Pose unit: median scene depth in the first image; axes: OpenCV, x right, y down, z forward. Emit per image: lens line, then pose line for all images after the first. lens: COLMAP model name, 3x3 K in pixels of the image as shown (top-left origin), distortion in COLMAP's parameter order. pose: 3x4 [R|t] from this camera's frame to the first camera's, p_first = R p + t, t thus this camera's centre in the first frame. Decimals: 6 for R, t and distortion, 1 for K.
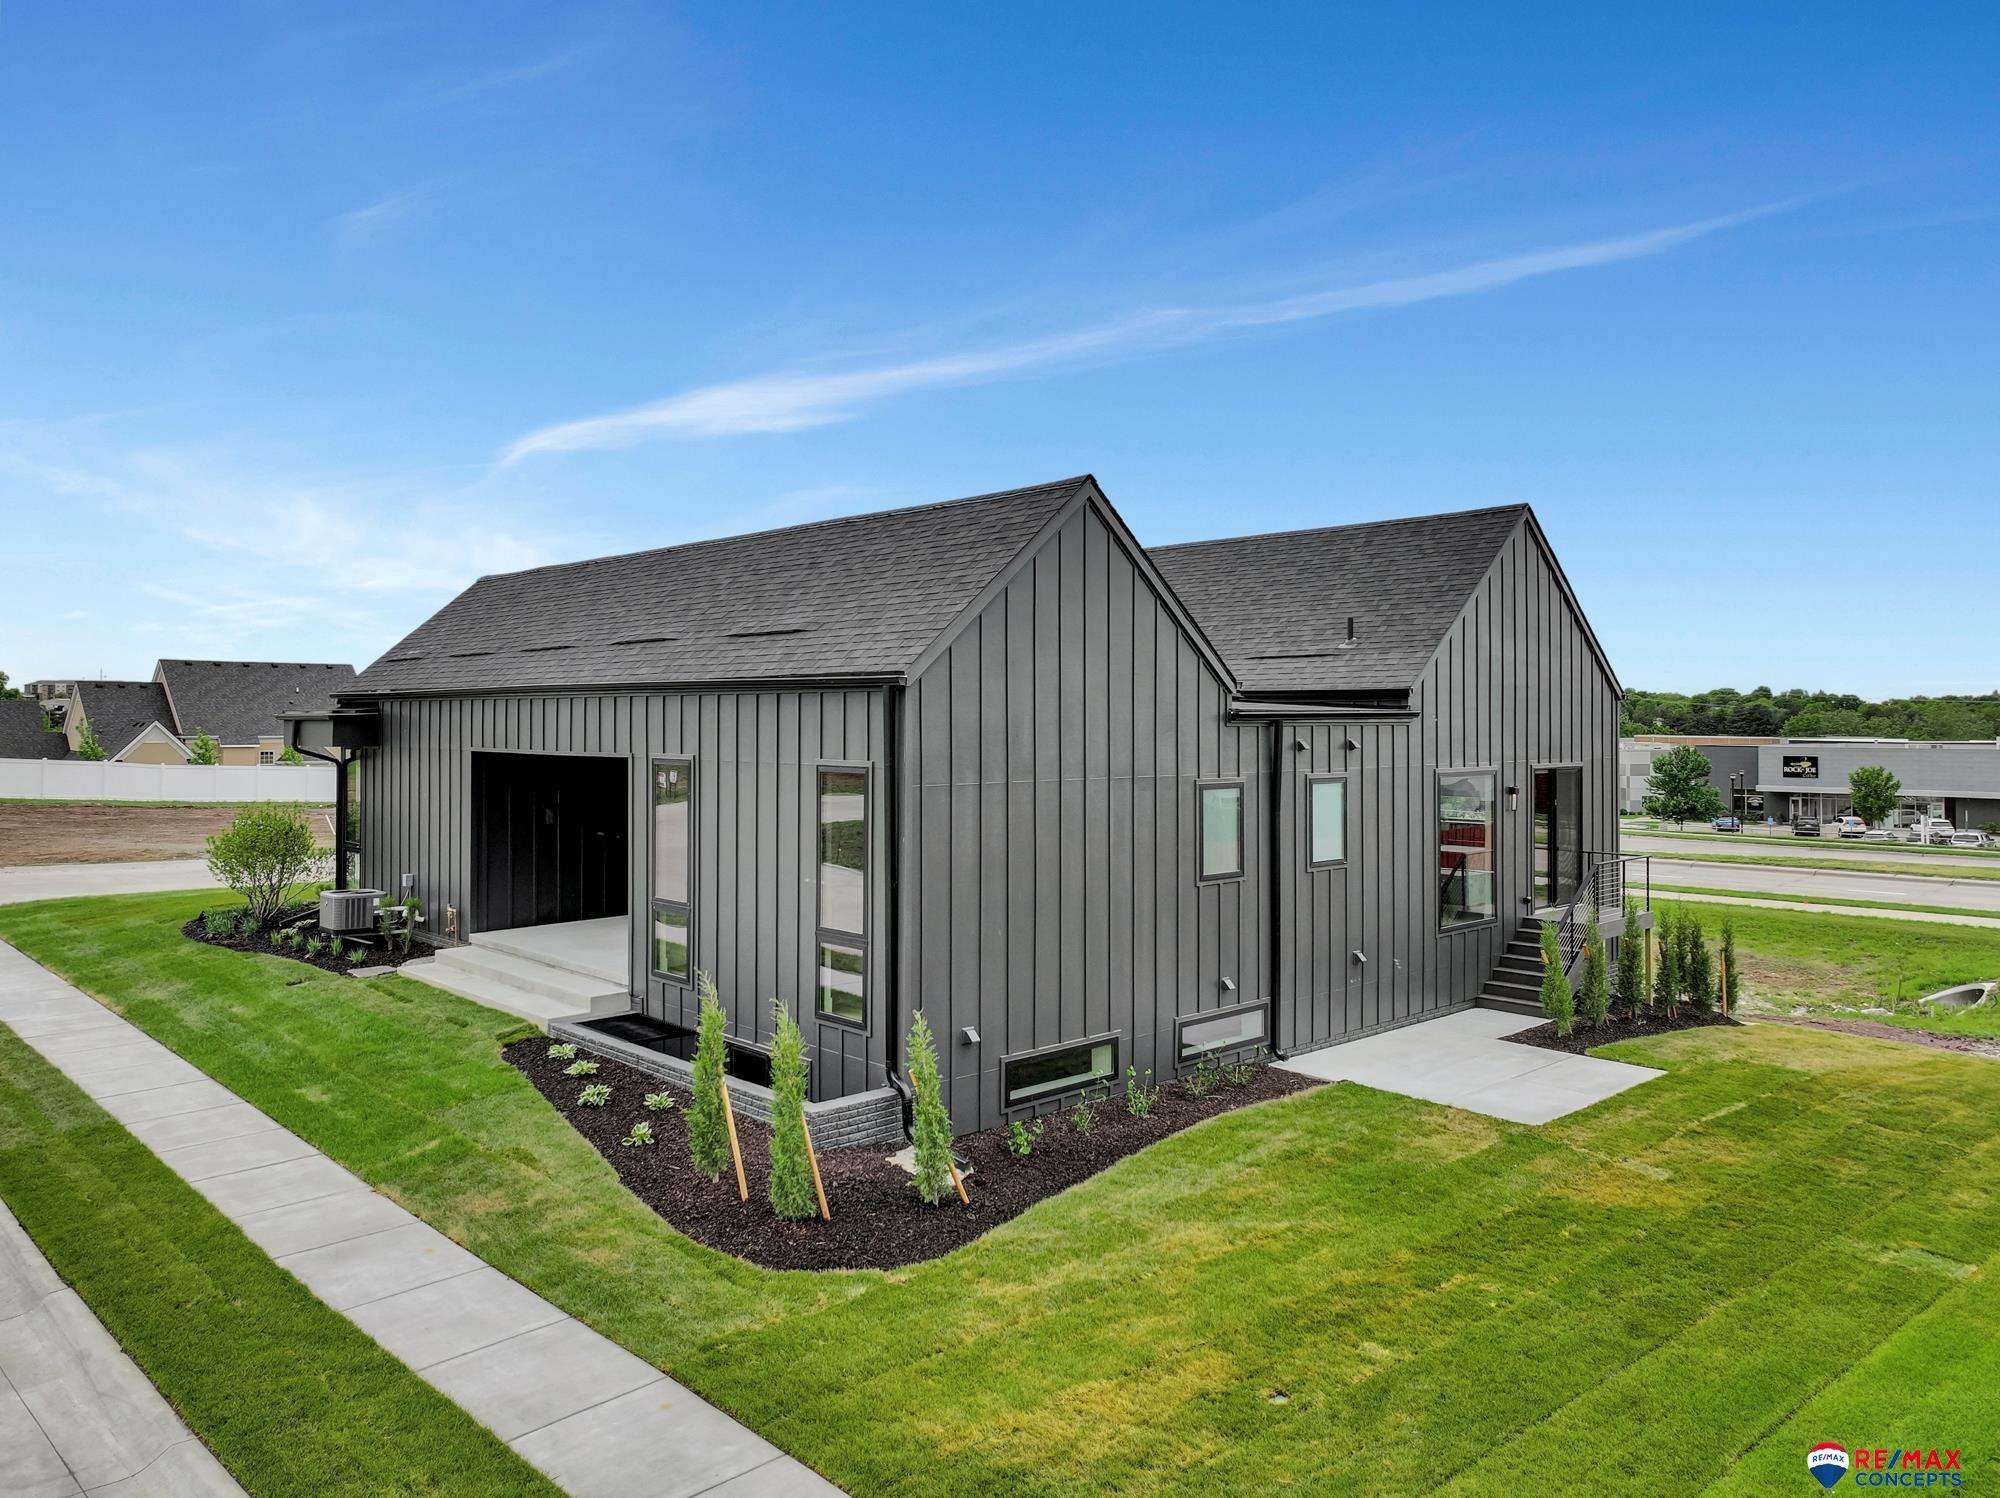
lens RADIAL K [[1402.1, 0, 1000.0], [0, 1402.1, 749.0], [0, 0, 1]] dist [-0.006503, 0.000914]
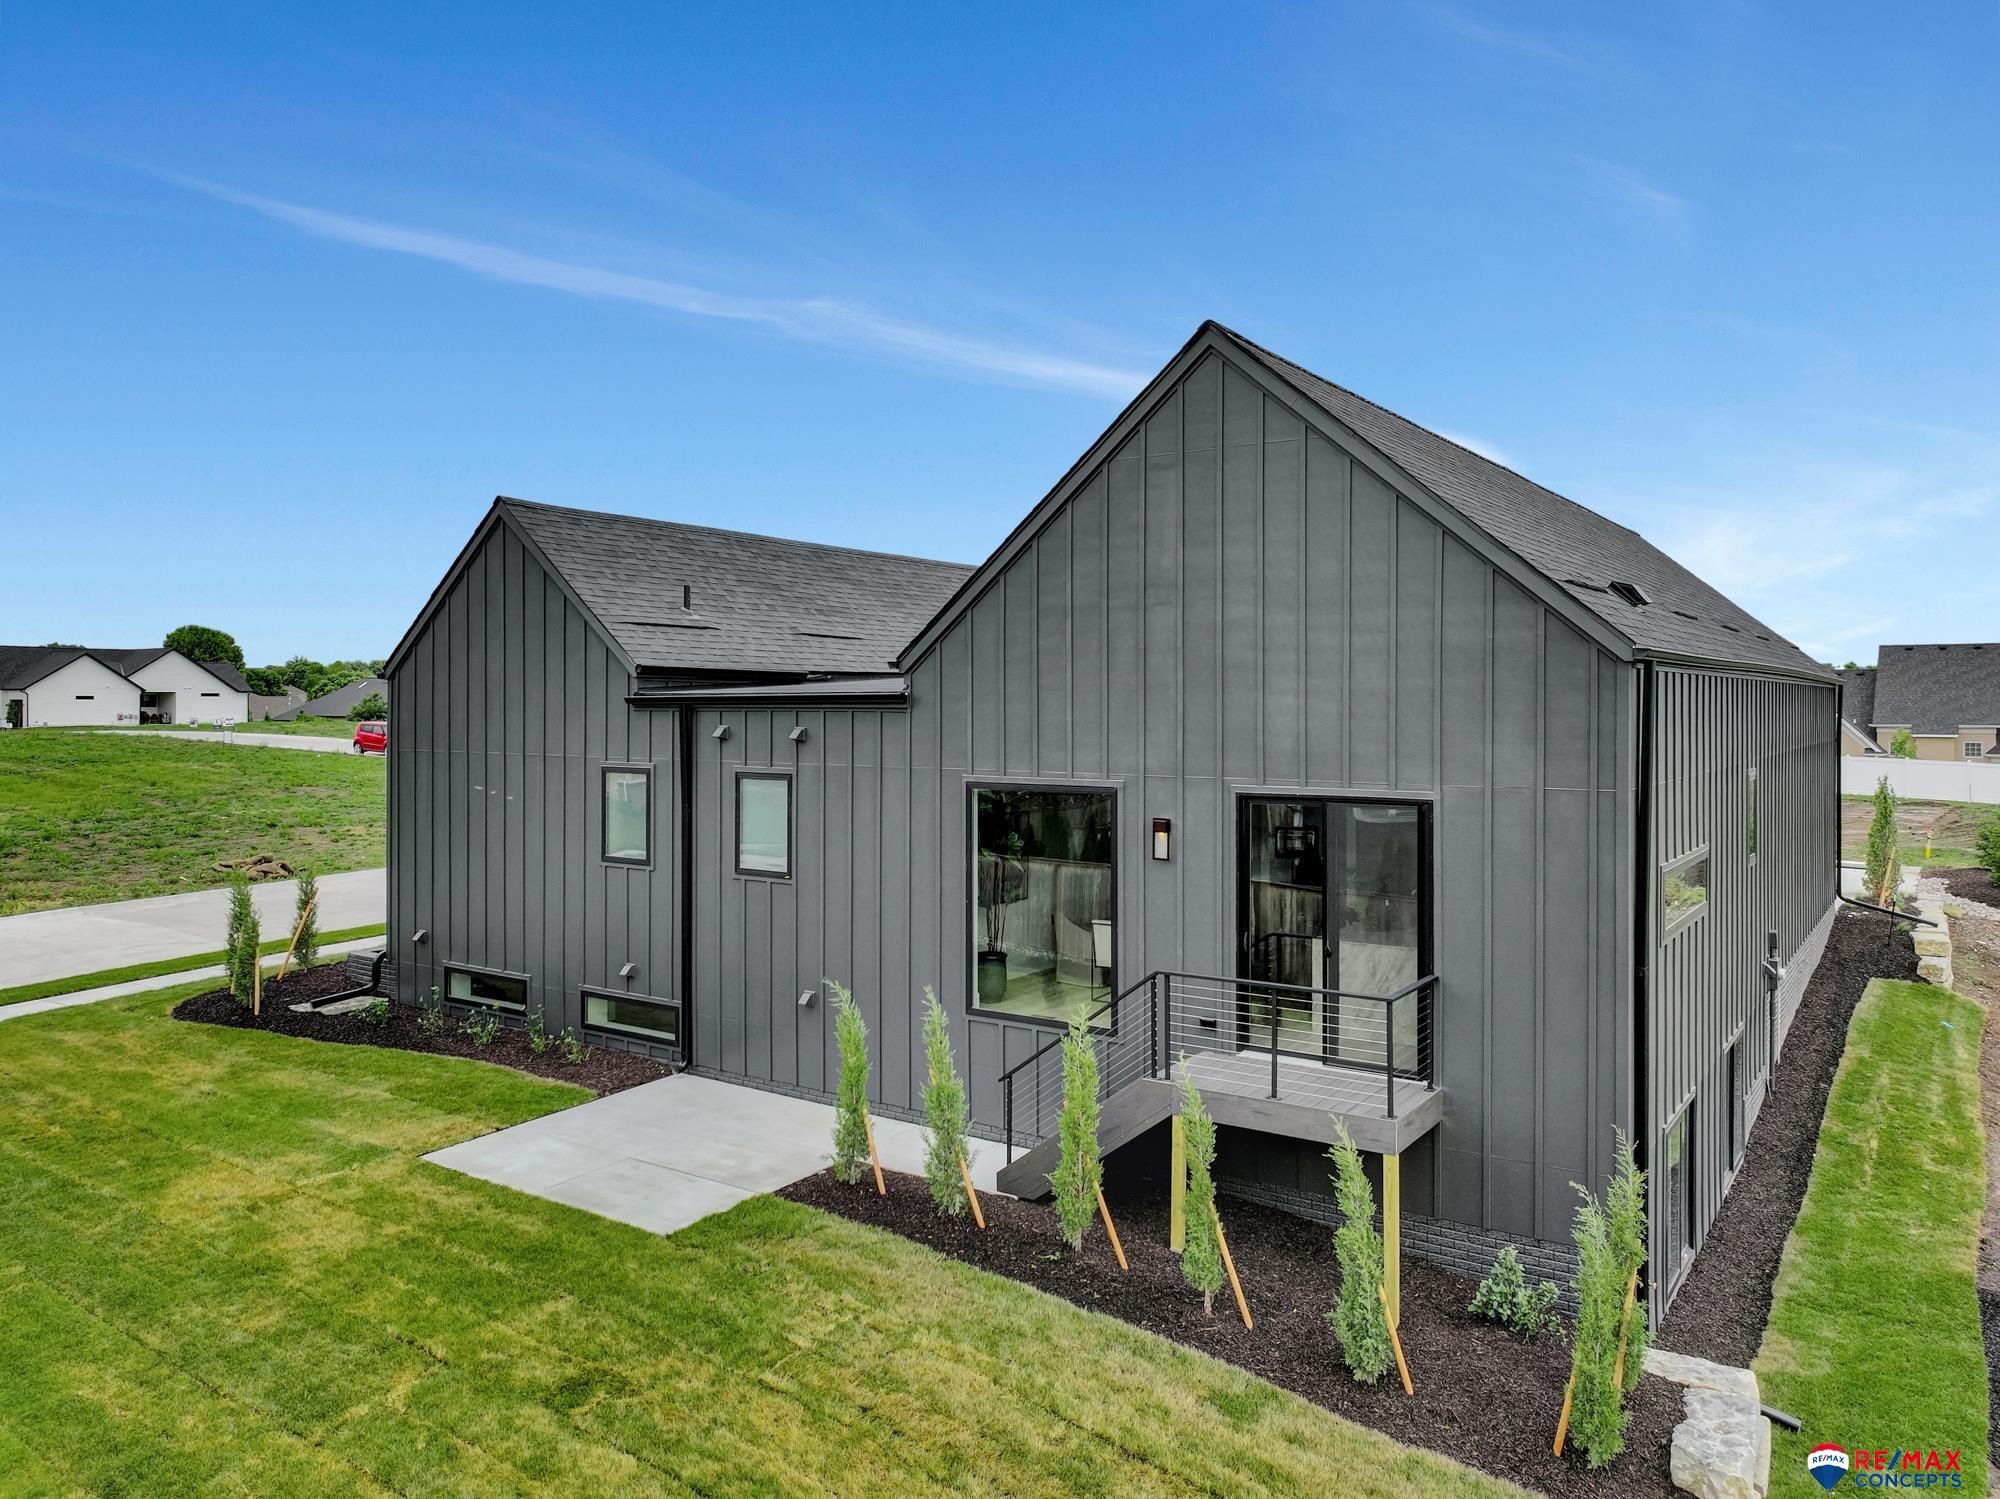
lens RADIAL K [[1402.1, 0, 1000.0], [0, 1402.1, 749.5], [0, 0, 1]] dist [-0.006503, 0.000914]
pose [[0.226598, 0.032116, -0.973459, 1.108665], [-0.023376, 0.999348, 0.027529, -0.020515], [0.973708, 0.016518, 0.227201, 0.963369]]
